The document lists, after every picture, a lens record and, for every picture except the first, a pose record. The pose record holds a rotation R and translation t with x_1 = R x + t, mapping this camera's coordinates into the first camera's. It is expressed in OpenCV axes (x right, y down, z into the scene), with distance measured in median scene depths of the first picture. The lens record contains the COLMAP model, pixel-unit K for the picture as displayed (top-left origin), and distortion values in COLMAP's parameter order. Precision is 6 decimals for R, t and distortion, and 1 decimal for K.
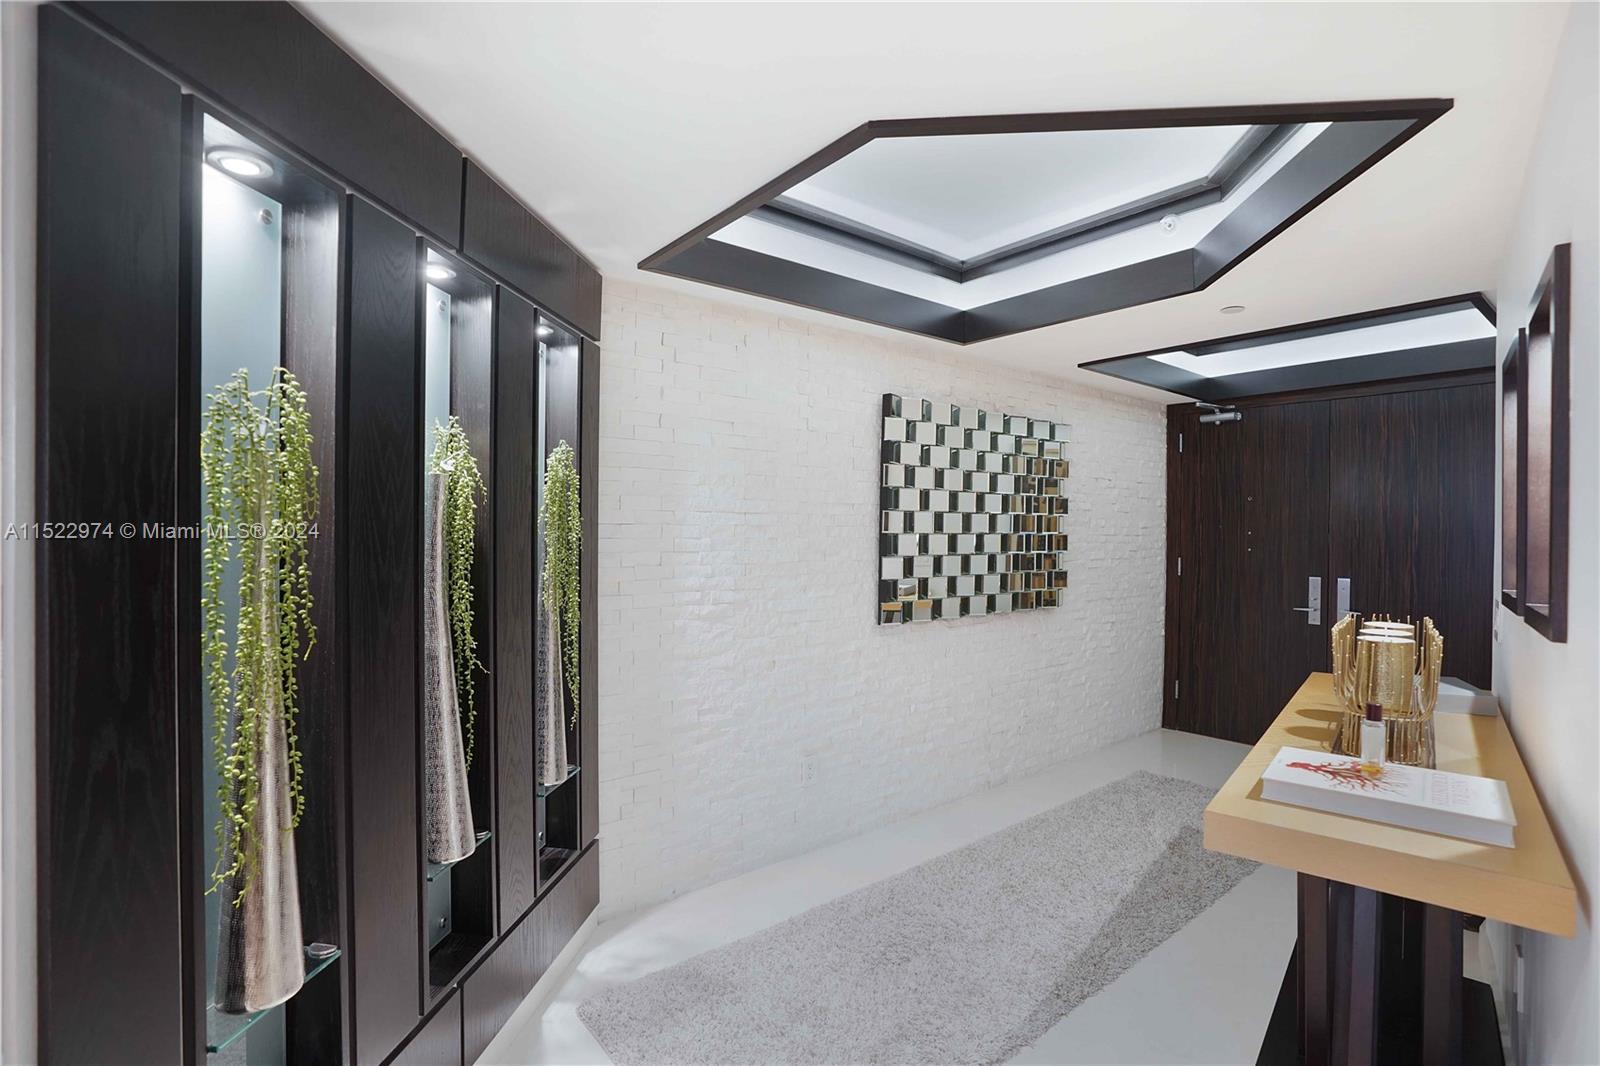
lens RADIAL K [[749.7, 0, 813.2], [0, 749.7, 535.1], [0, 0, 1]] dist [-0.045951, 0.017354]
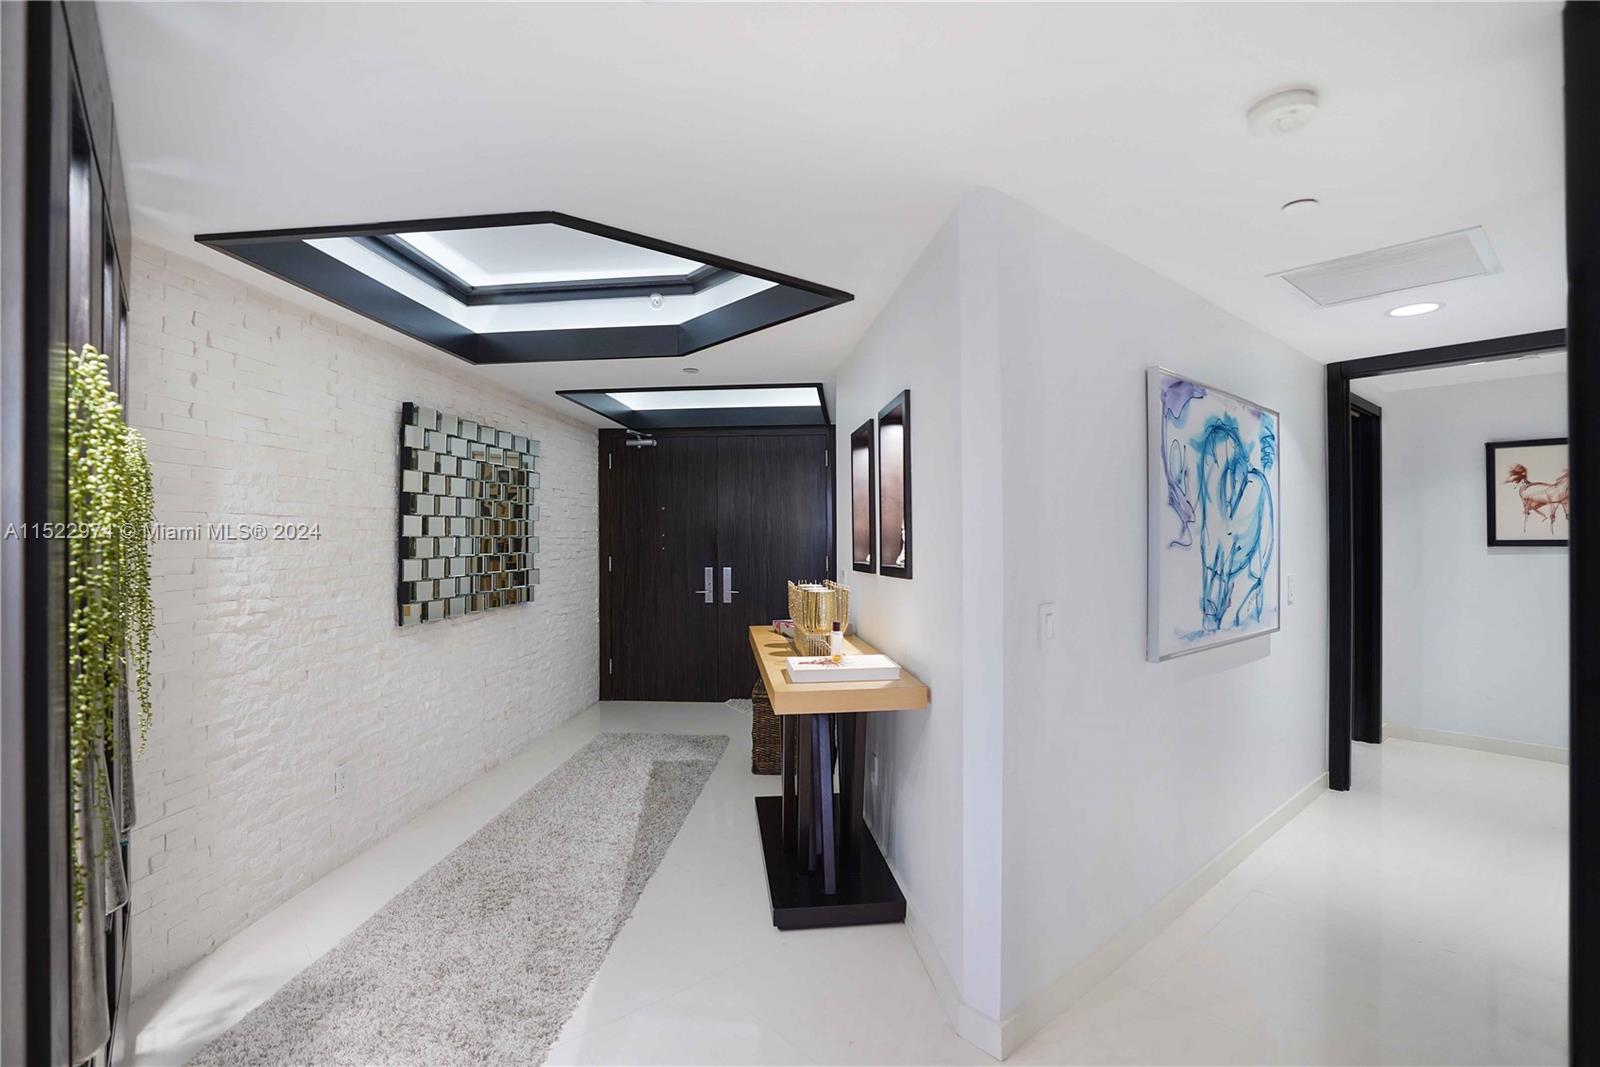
lens RADIAL K [[749.7, 0, 792.2], [0, 749.7, 527.2], [0, 0, 1]] dist [-0.045951, 0.017354]
pose [[0.699009, -0.003077, 0.715106, -0.261061], [0.018976, 0.999718, -0.014248, 0.009256], [-0.714861, 0.023529, 0.698871, -0.091916]]
